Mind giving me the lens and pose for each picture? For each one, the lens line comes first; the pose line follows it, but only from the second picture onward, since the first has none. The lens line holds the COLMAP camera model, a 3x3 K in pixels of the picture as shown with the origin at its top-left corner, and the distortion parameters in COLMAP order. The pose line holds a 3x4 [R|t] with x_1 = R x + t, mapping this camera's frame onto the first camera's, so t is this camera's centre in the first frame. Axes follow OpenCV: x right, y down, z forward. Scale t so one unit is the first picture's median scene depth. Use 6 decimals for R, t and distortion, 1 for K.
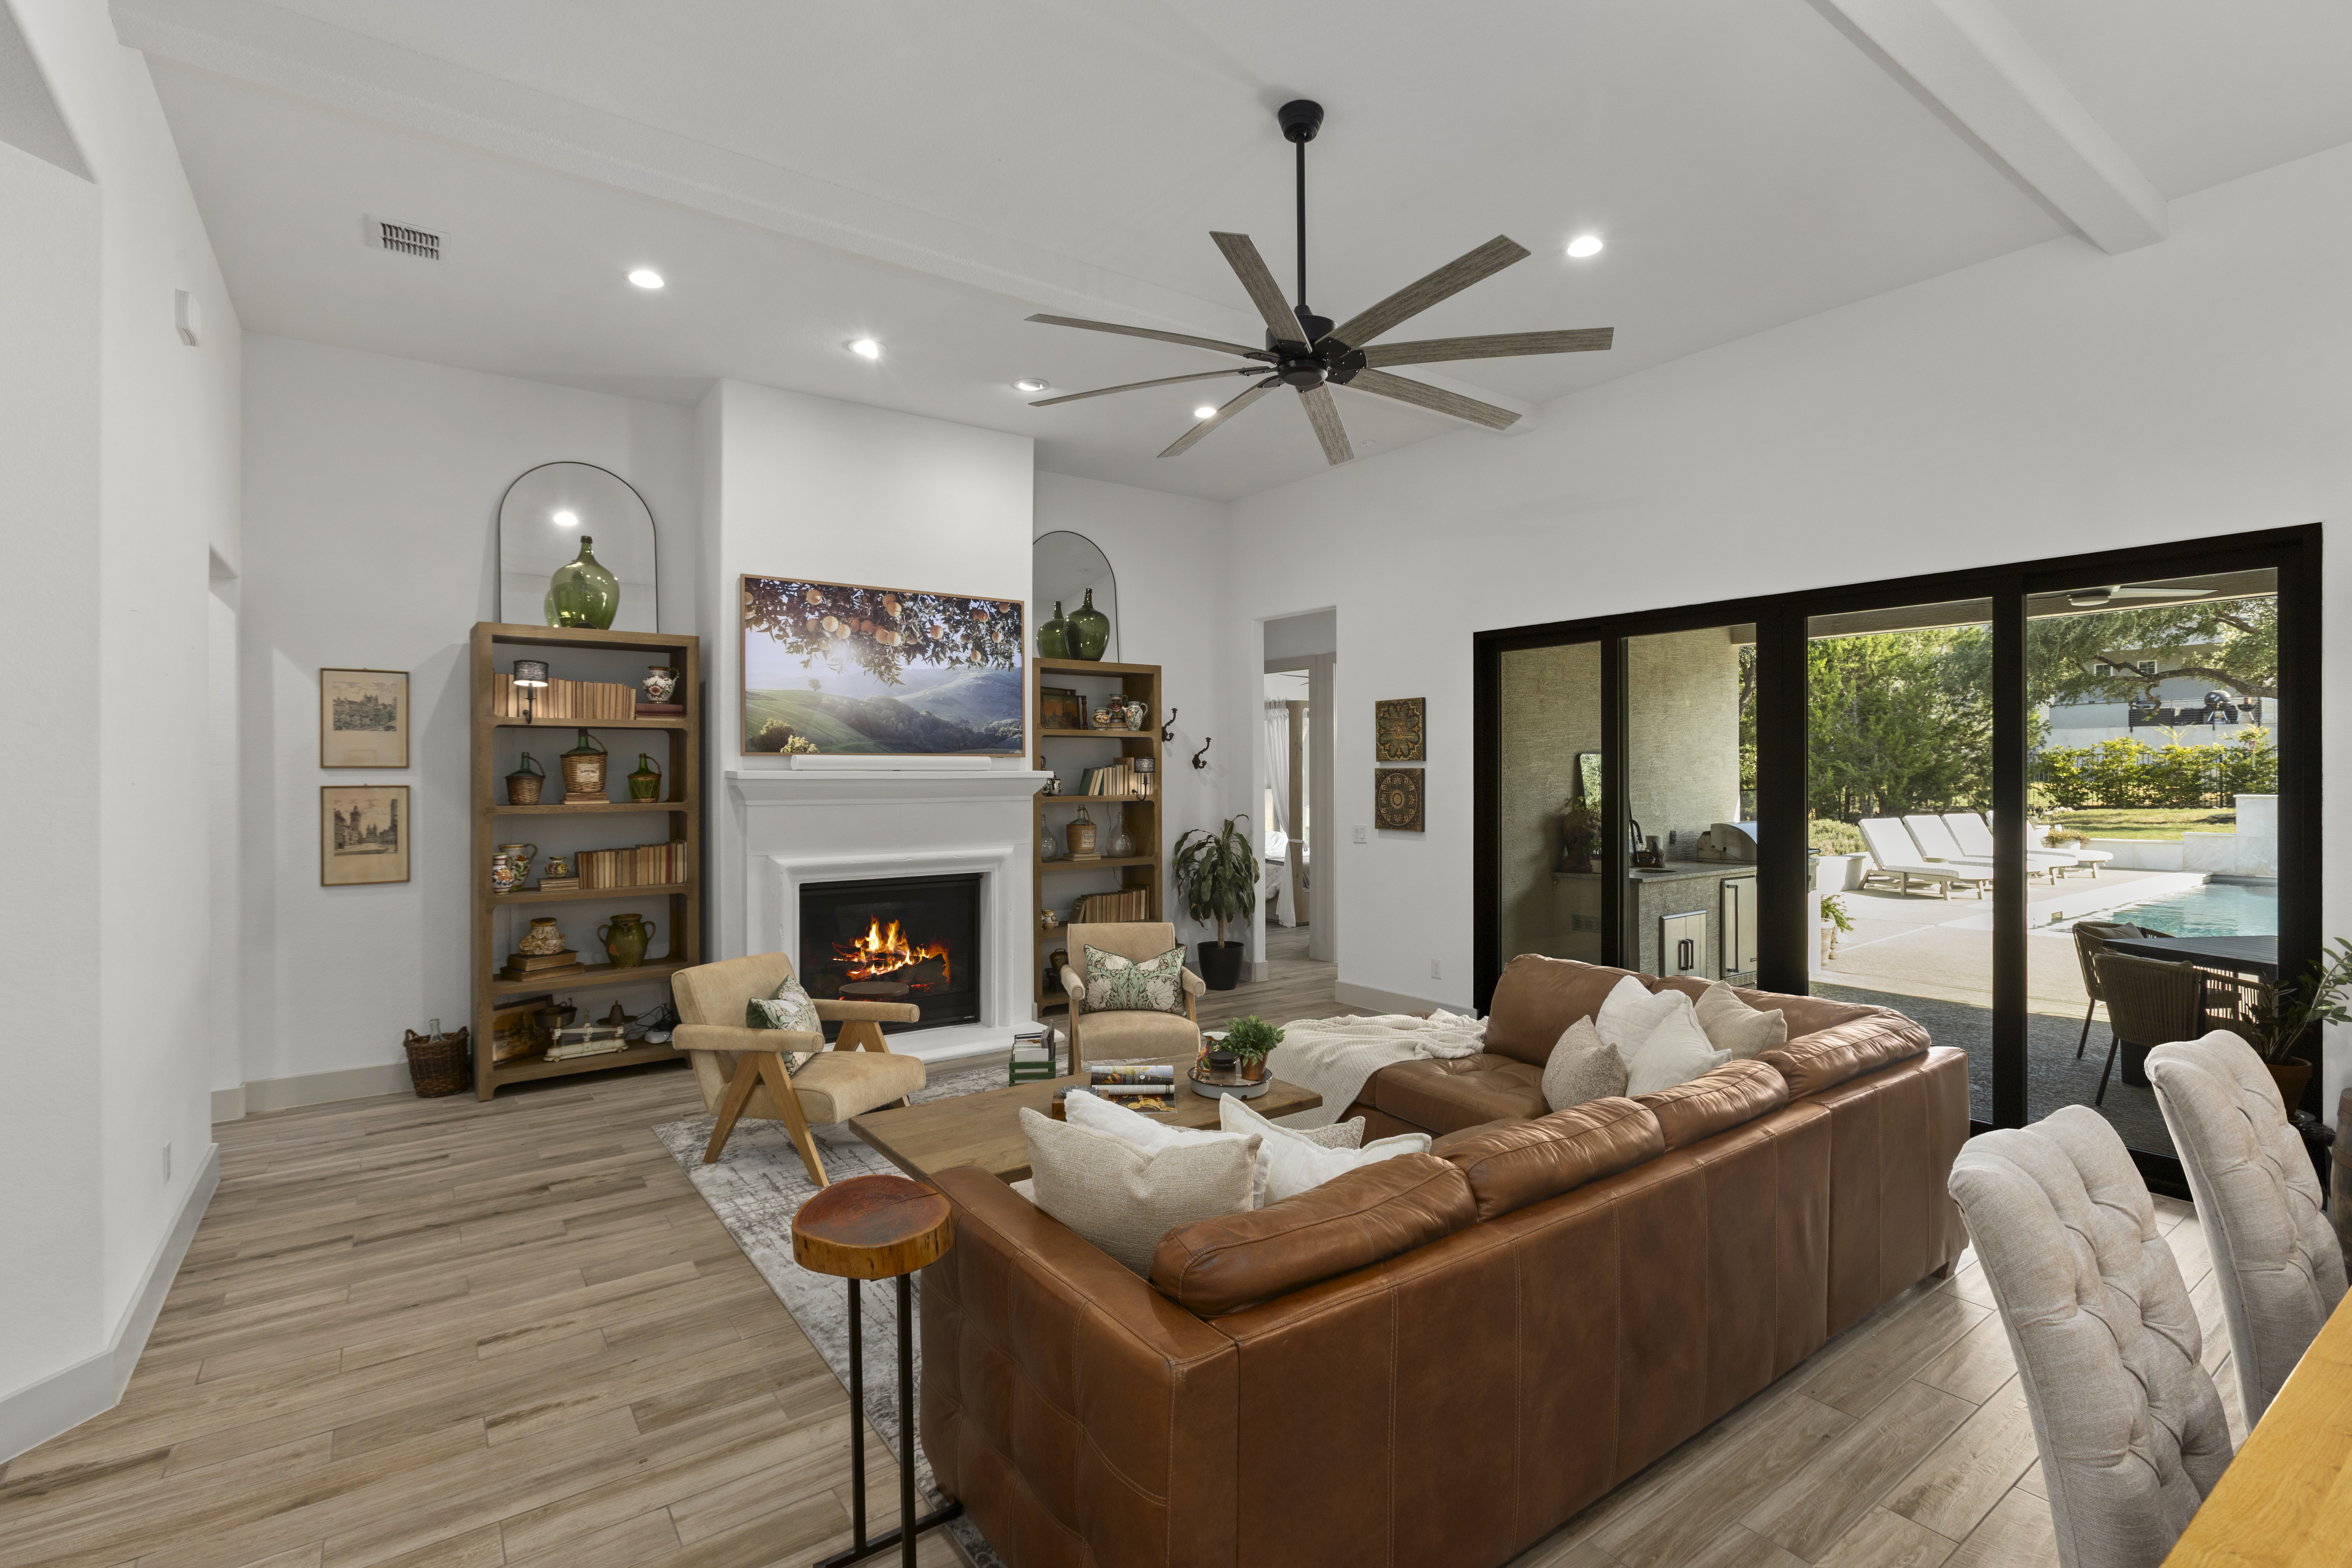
lens RADIAL K [[1091.1, 0, 1178.5], [0, 1091.1, 770.2], [0, 0, 1]] dist [-0.025253, 0.018424]
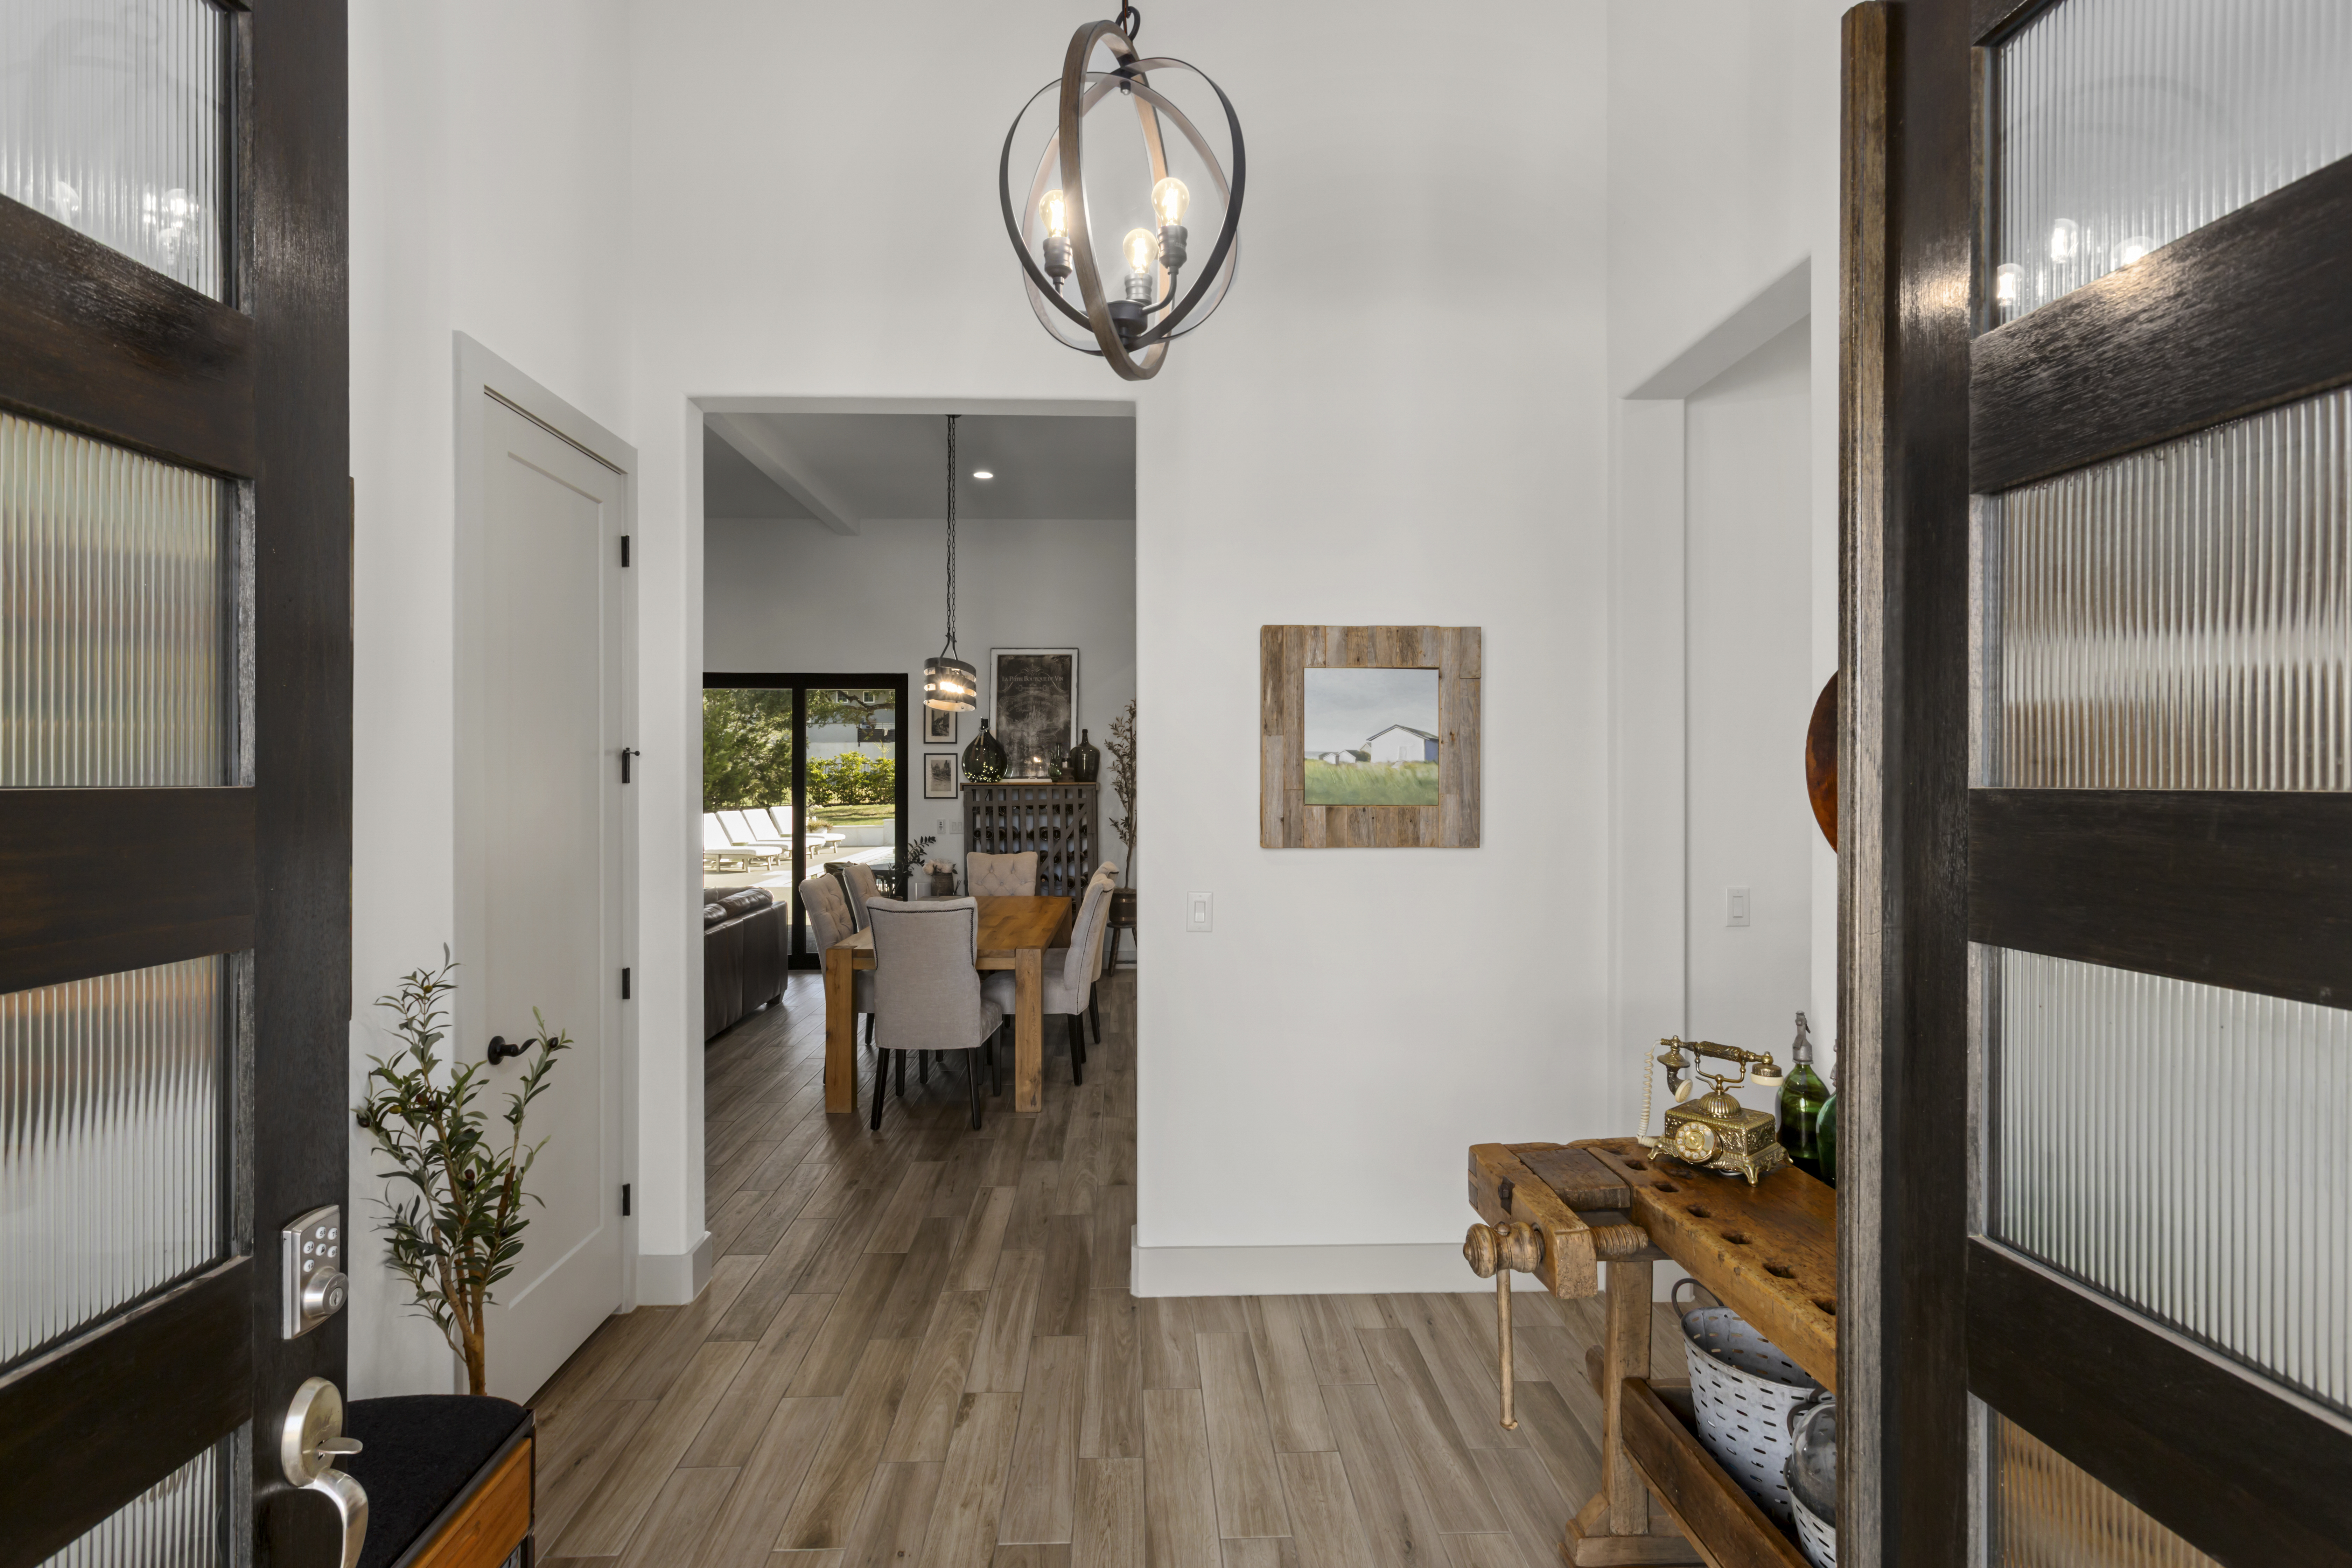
lens RADIAL K [[1174.3, 0, 1176.0], [0, 1174.3, 784.0], [0, 0, 1]] dist [-0.000061, -0.000096]
pose [[0.554160, -0.004014, 0.832401, -0.531777], [-0.001954, 0.999979, 0.006124, -0.000097], [-0.832408, -0.005020, 0.554140, -0.638561]]
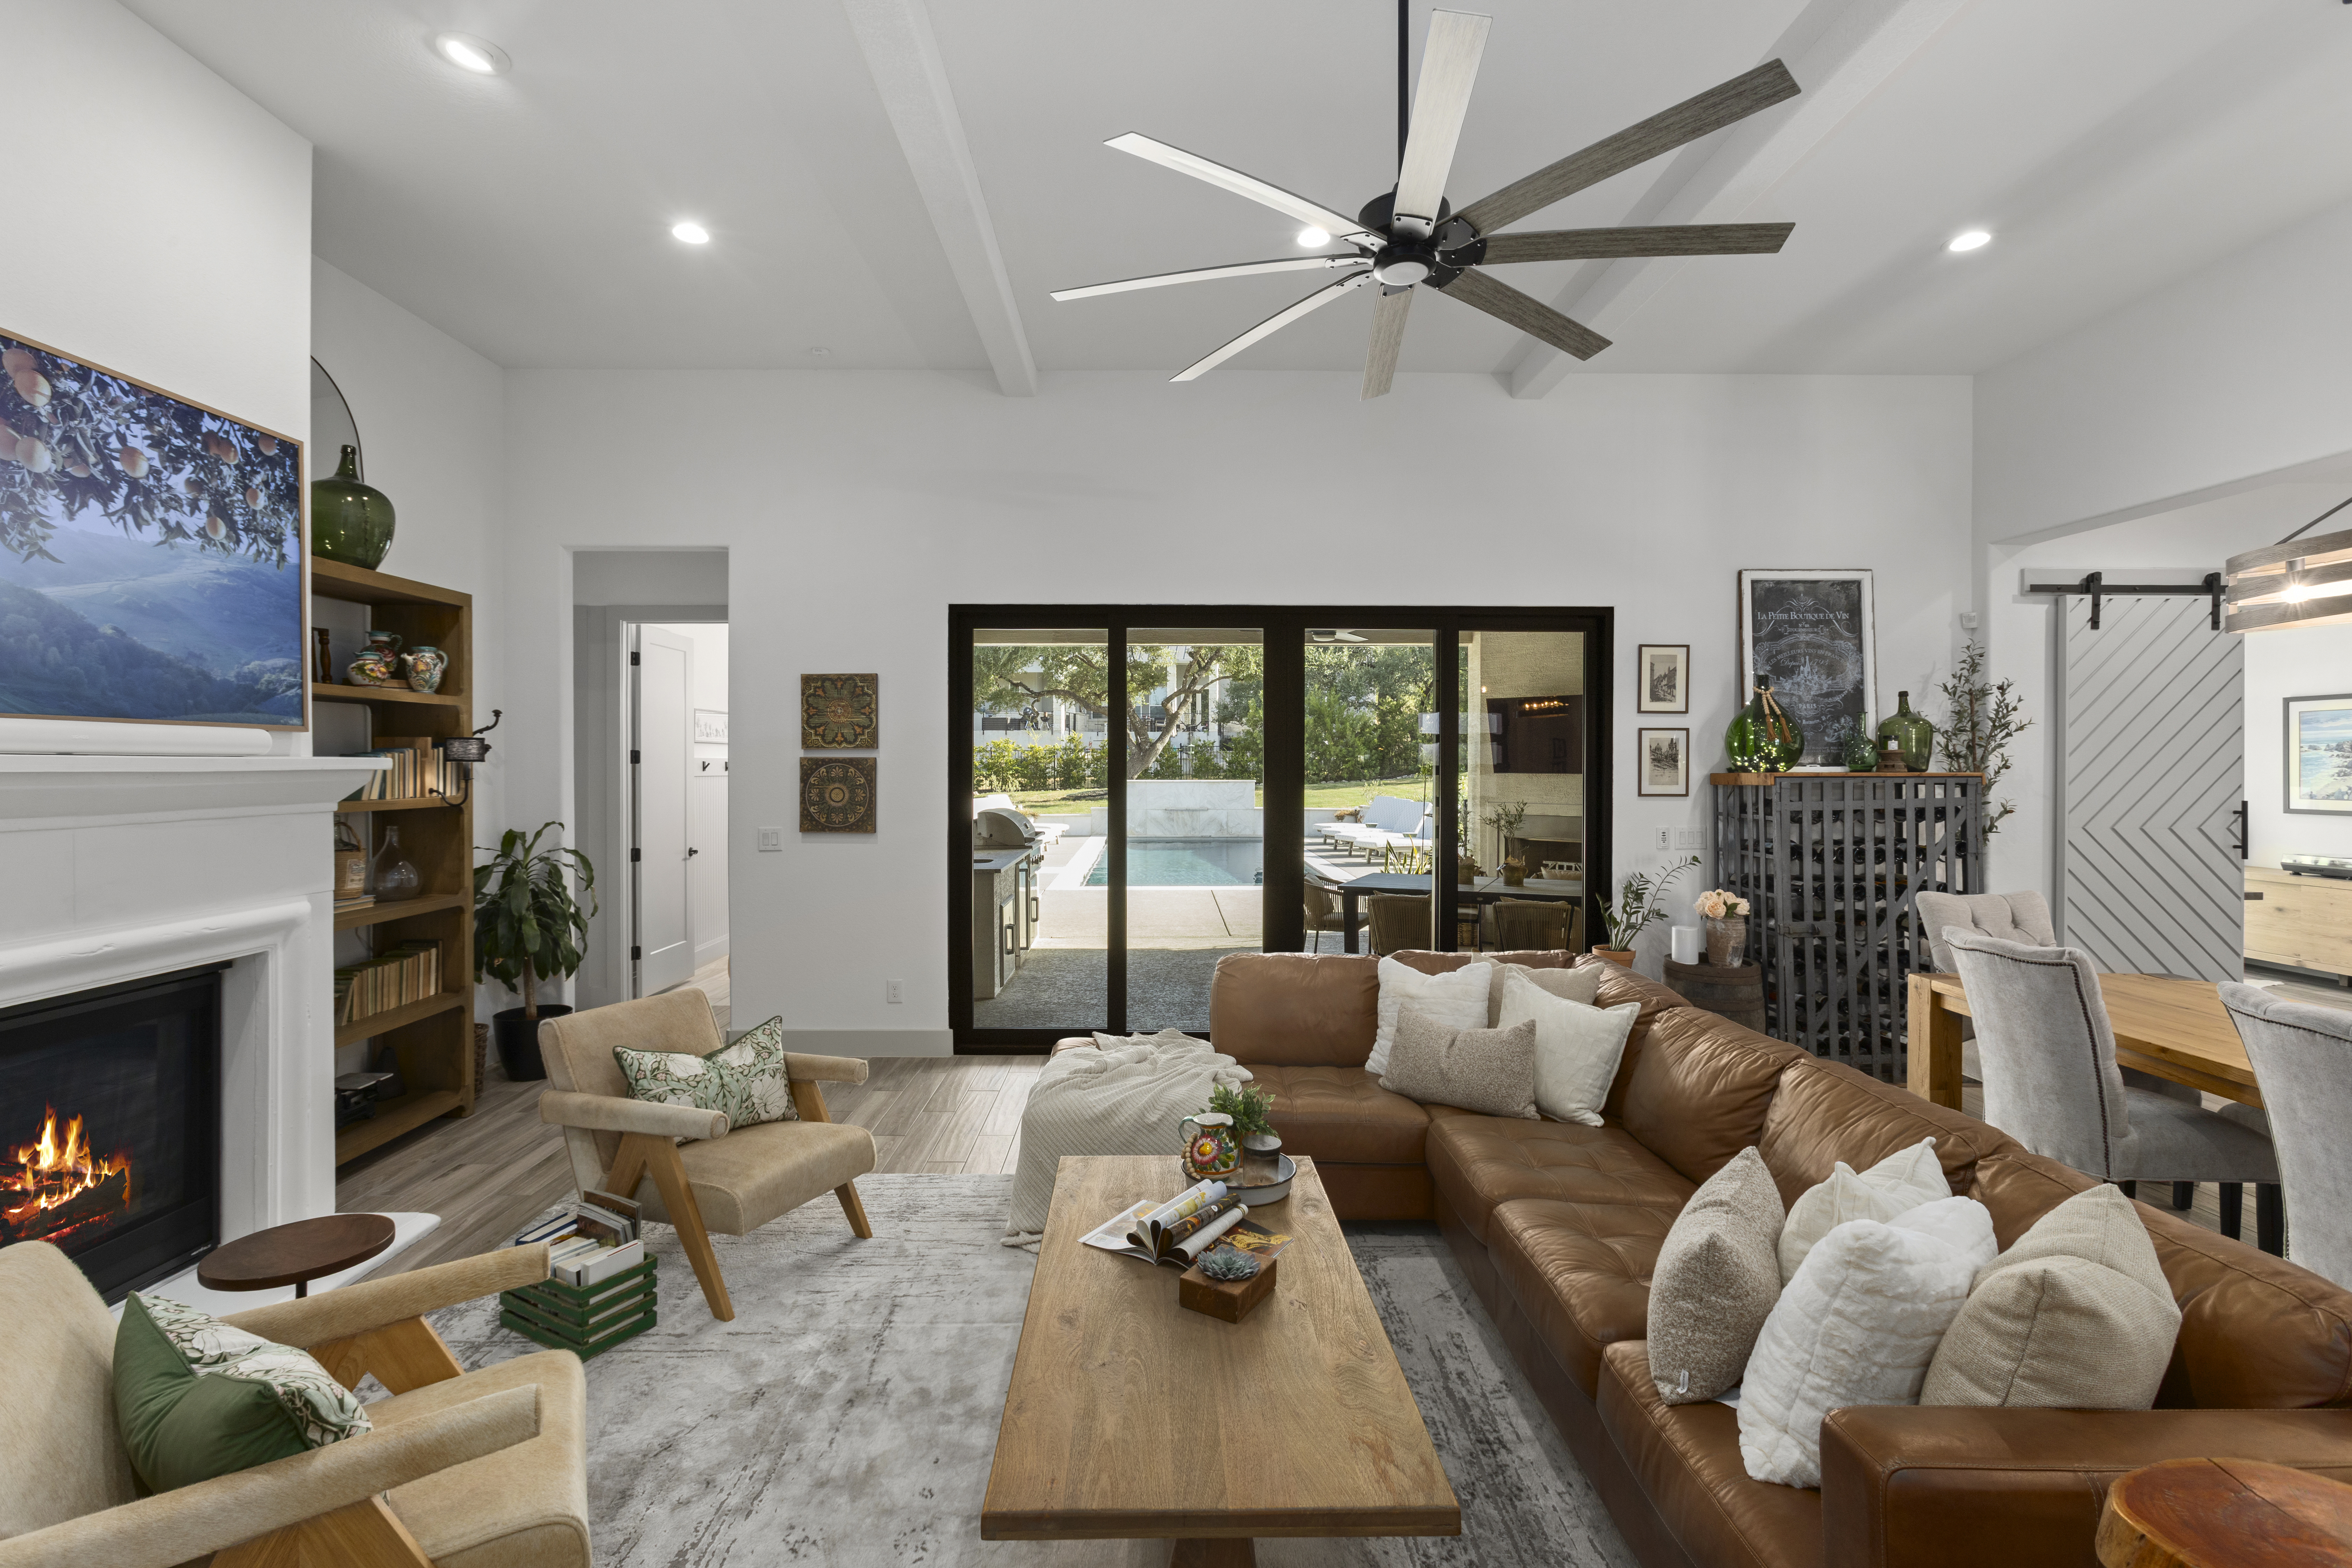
lens RADIAL K [[1054.4, 0, 1176.0], [0, 1054.4, 766.7], [0, 0, 1]] dist [-0.014707, 0.011847]
pose [[0.575469, -0.000110, 0.817823, -0.395832], [-0.003531, 0.999990, 0.002620, 0.002957], [-0.817816, -0.004396, 0.575464, 0.434195]]
